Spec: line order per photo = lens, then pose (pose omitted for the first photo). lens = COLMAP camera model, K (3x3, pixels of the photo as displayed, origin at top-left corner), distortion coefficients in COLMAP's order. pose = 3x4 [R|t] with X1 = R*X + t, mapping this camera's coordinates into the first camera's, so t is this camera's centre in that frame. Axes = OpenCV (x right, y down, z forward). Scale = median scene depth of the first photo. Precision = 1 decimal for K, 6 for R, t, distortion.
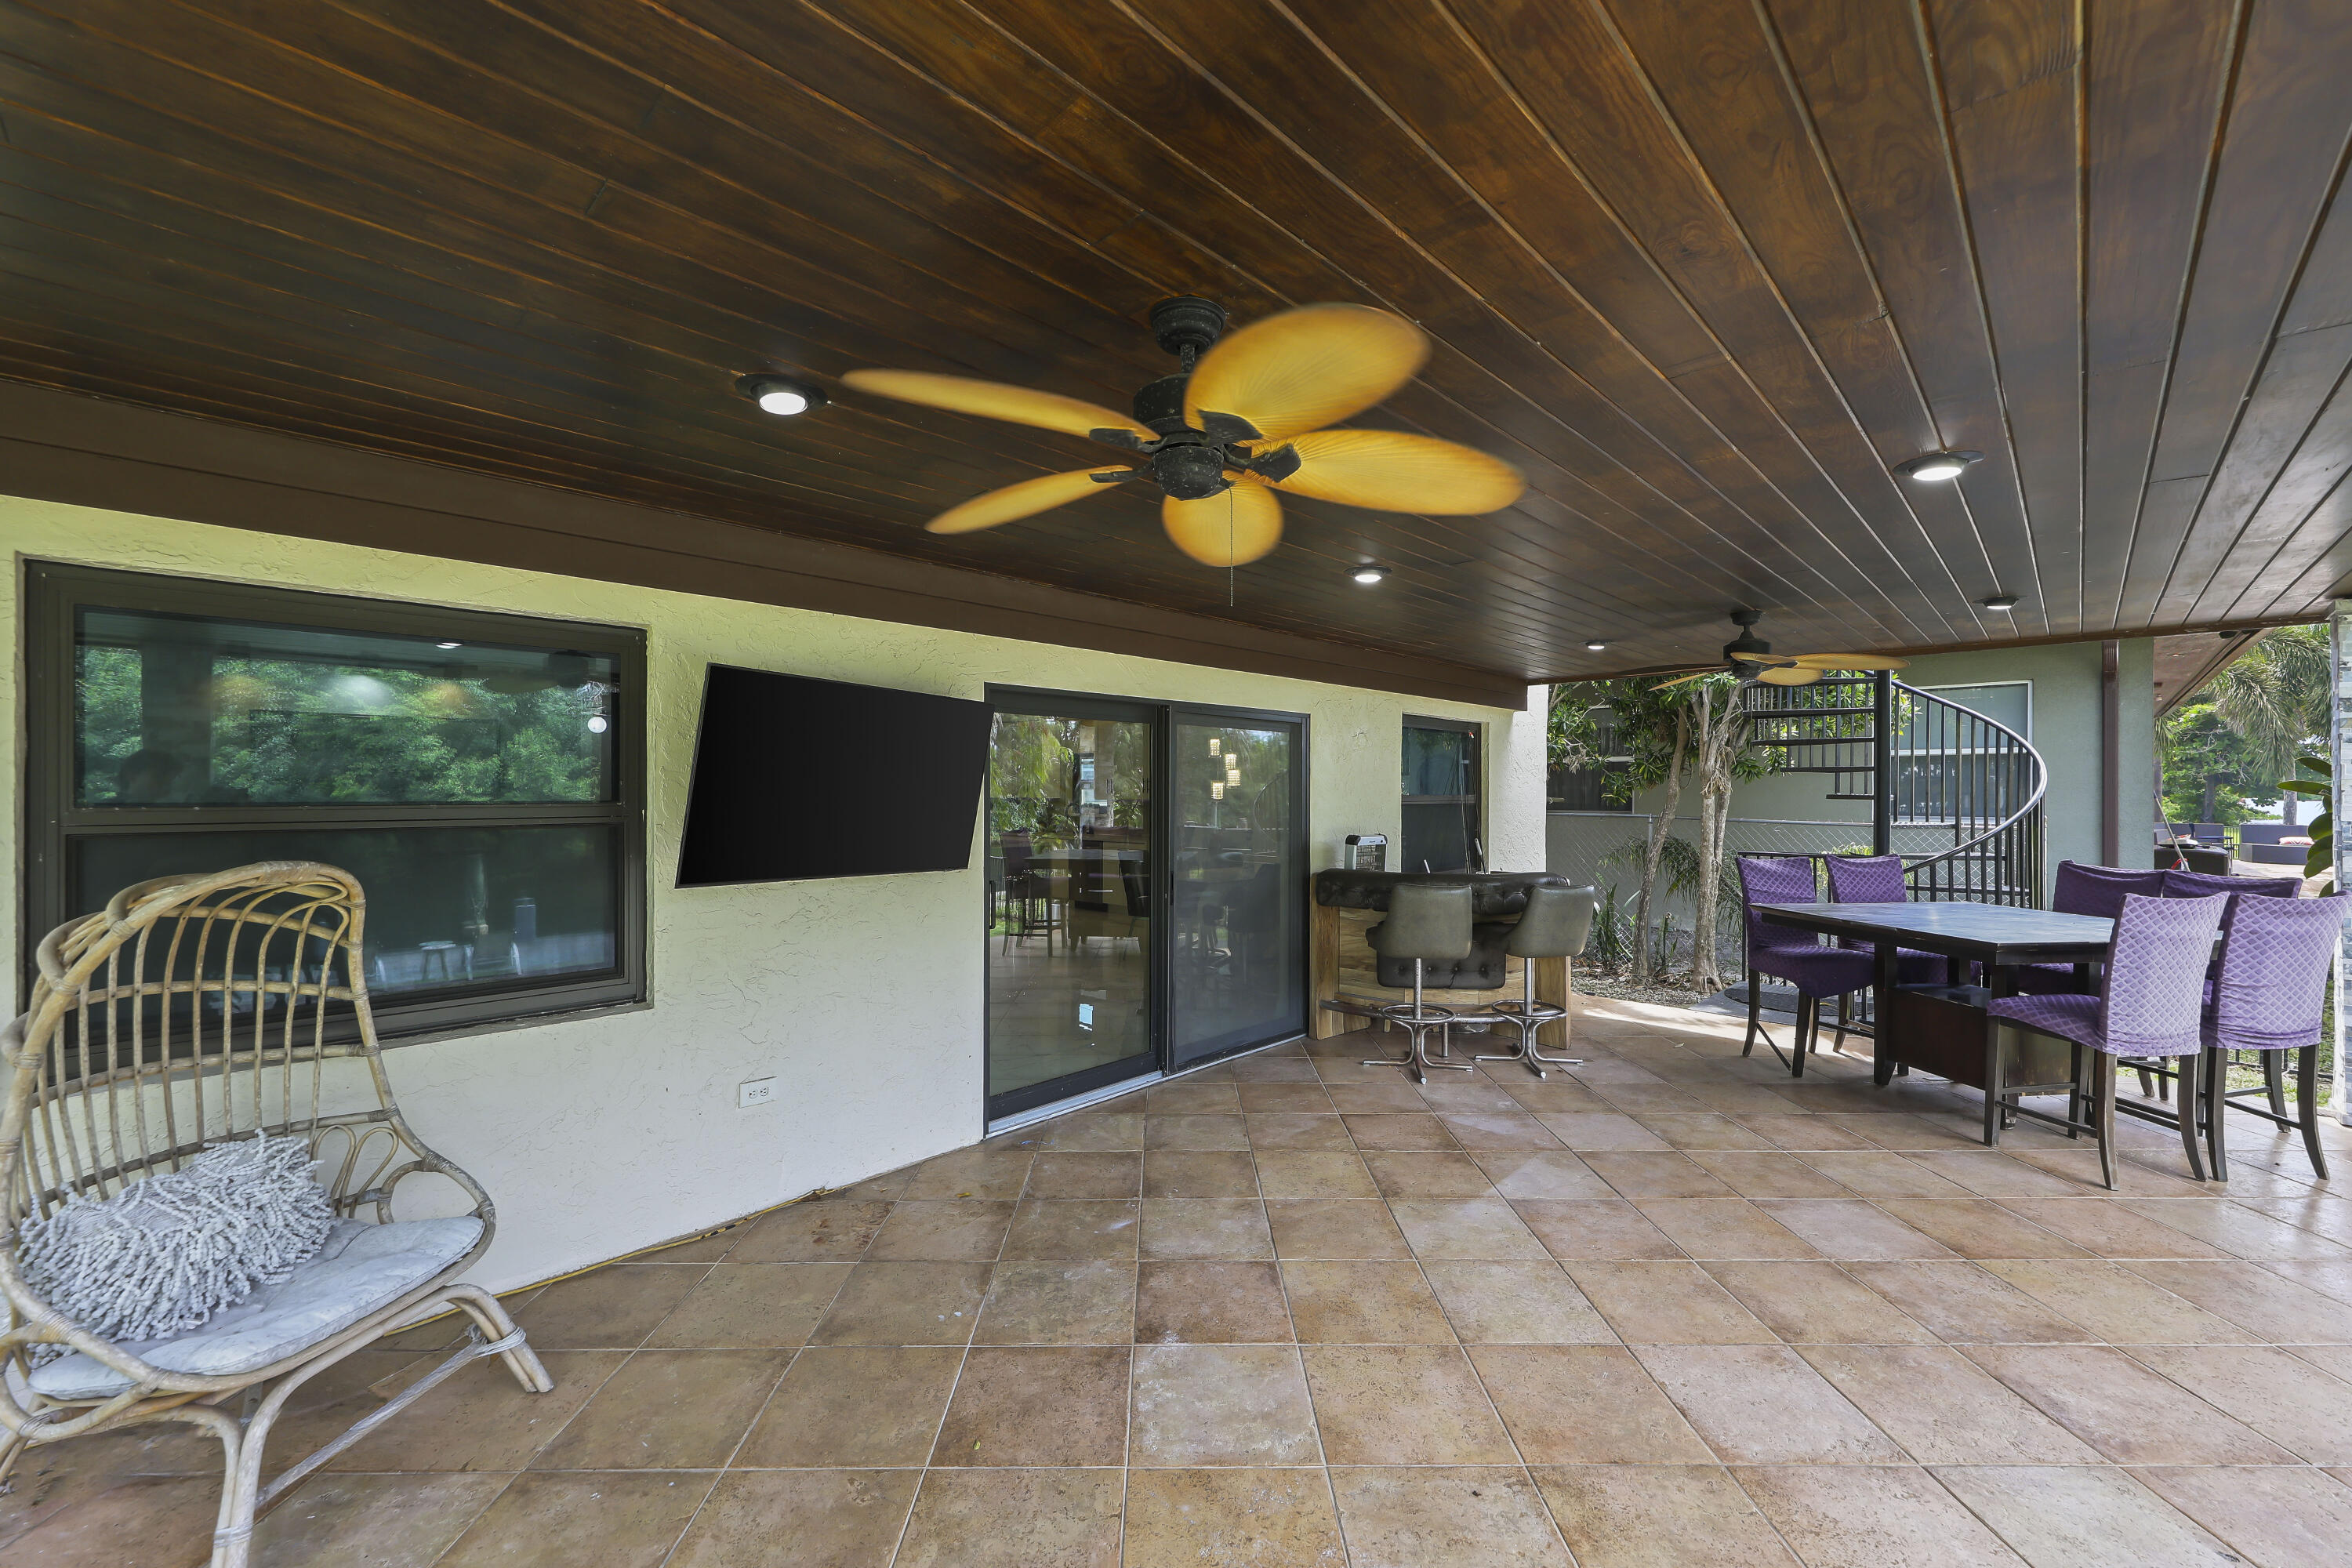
lens RADIAL K [[922.0, 0, 1178.0], [0, 922.0, 796.1], [0, 0, 1]] dist [0.000958, 0.000052]
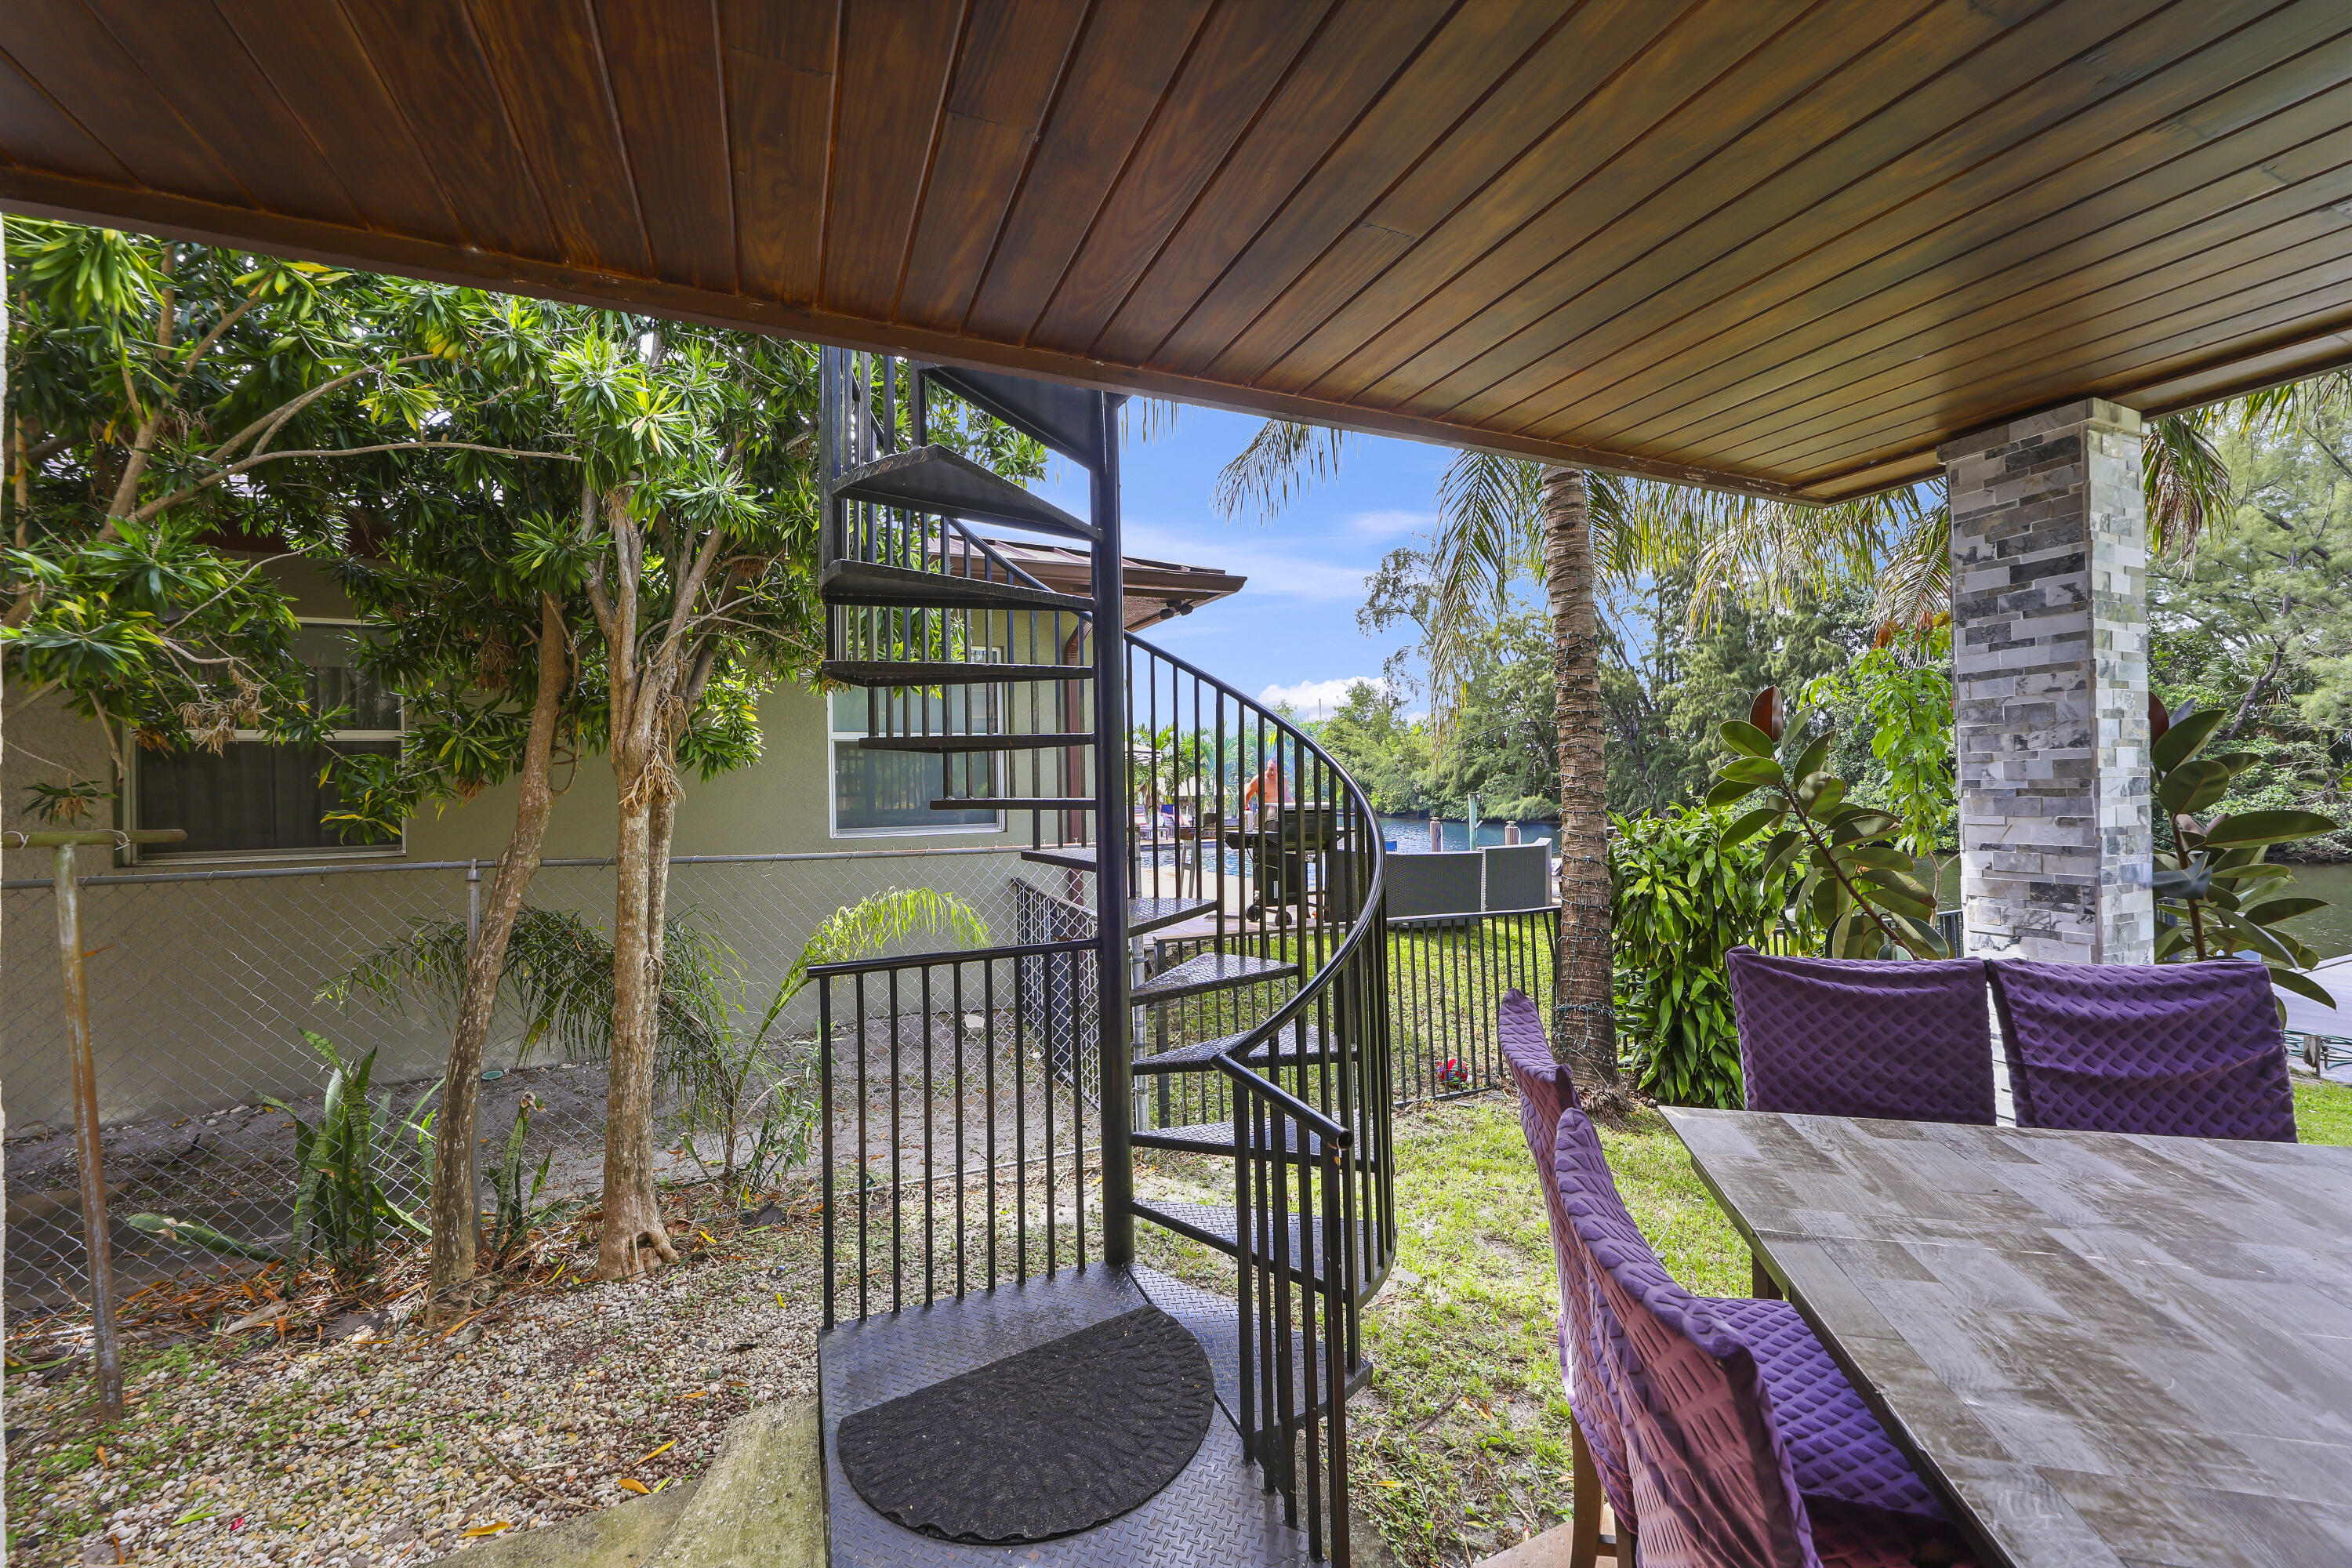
lens RADIAL K [[904.5, 0, 1171.8], [0, 904.5, 779.3], [0, 0, 1]] dist [0.000500, 0.000422]
pose [[0.376361, -0.001752, 0.926472, 0.407222], [0.025271, 0.999646, -0.008376, -0.006811], [-0.926128, 0.026565, 0.376272, 0.887045]]
